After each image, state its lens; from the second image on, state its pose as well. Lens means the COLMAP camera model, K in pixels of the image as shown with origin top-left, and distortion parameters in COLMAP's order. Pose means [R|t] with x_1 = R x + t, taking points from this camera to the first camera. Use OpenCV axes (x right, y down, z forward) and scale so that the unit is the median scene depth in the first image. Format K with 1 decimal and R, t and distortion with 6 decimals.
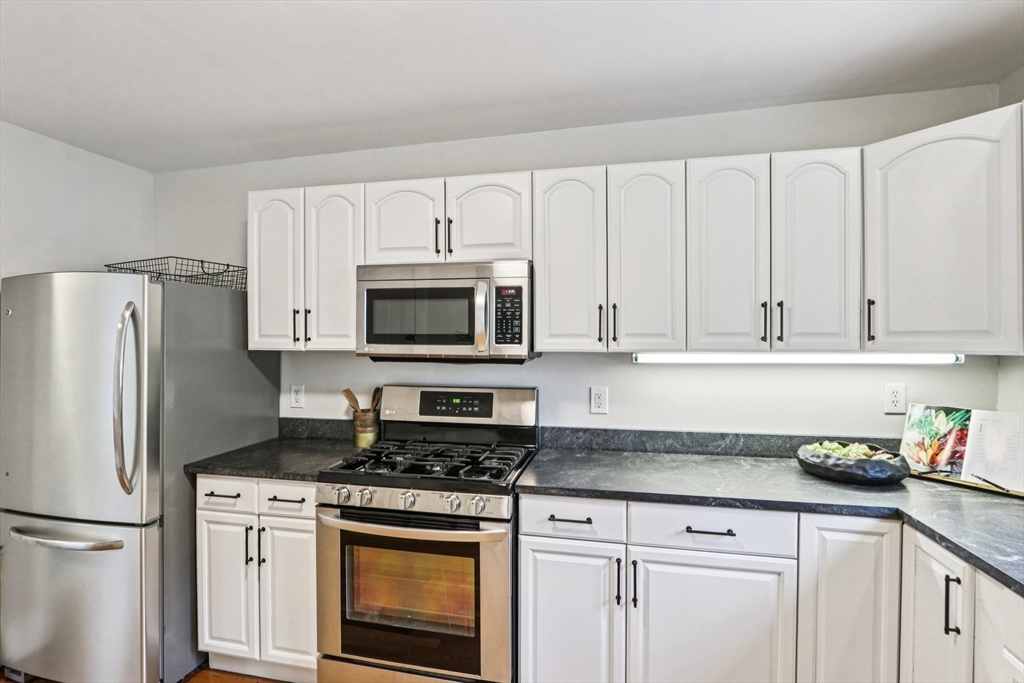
lens RADIAL K [[504.9, 0, 513.5], [0, 504.9, 340.3], [0, 0, 1]] dist [-0.017809, -0.000780]
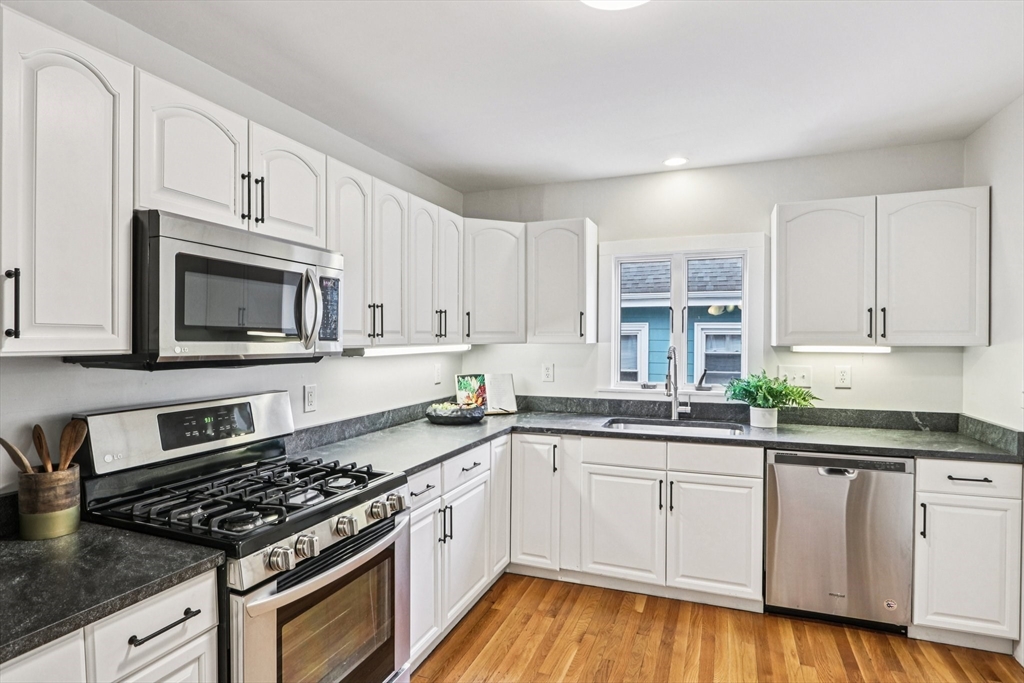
lens RADIAL K [[563.6, 0, 503.6], [0, 563.6, 352.5], [0, 0, 1]] dist [-0.021226, -0.000456]
pose [[0.141965, -0.025493, 0.989543, -1.102185], [0.001036, 0.999672, 0.025605, 0.004131], [-0.989871, -0.002610, 0.141945, 0.609987]]
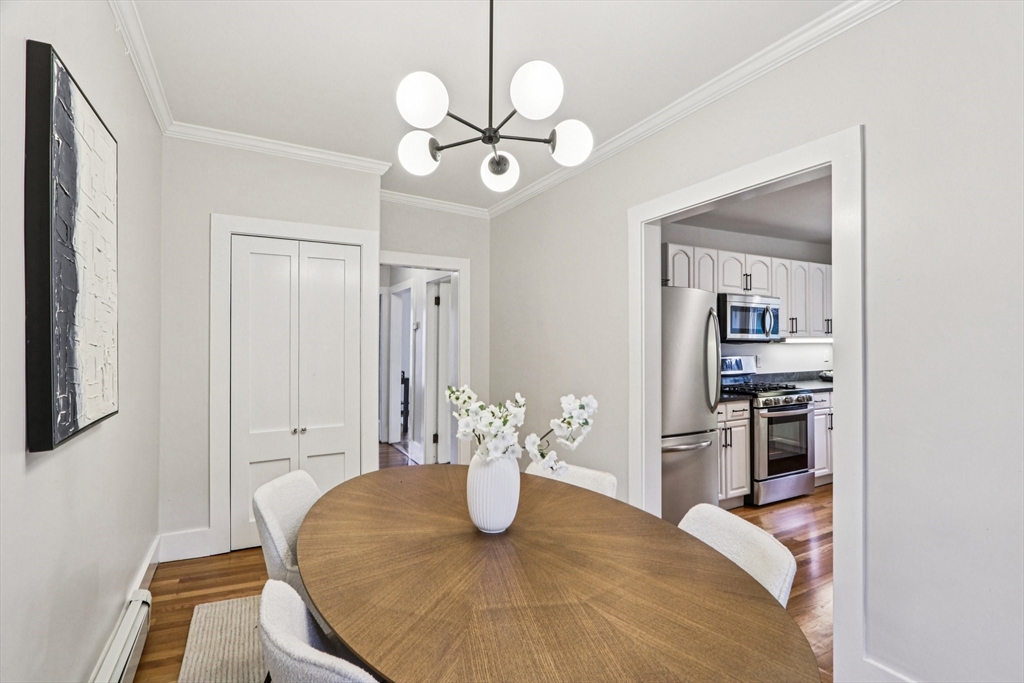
lens RADIAL K [[504.9, 0, 486.8], [0, 504.9, 335.0], [0, 0, 1]] dist [-0.017809, -0.000780]
pose [[0.751767, 0.010300, 0.659348, -2.795723], [0.003315, 0.999806, -0.019399, 0.059696], [-0.659420, 0.016770, 0.751587, 0.177461]]
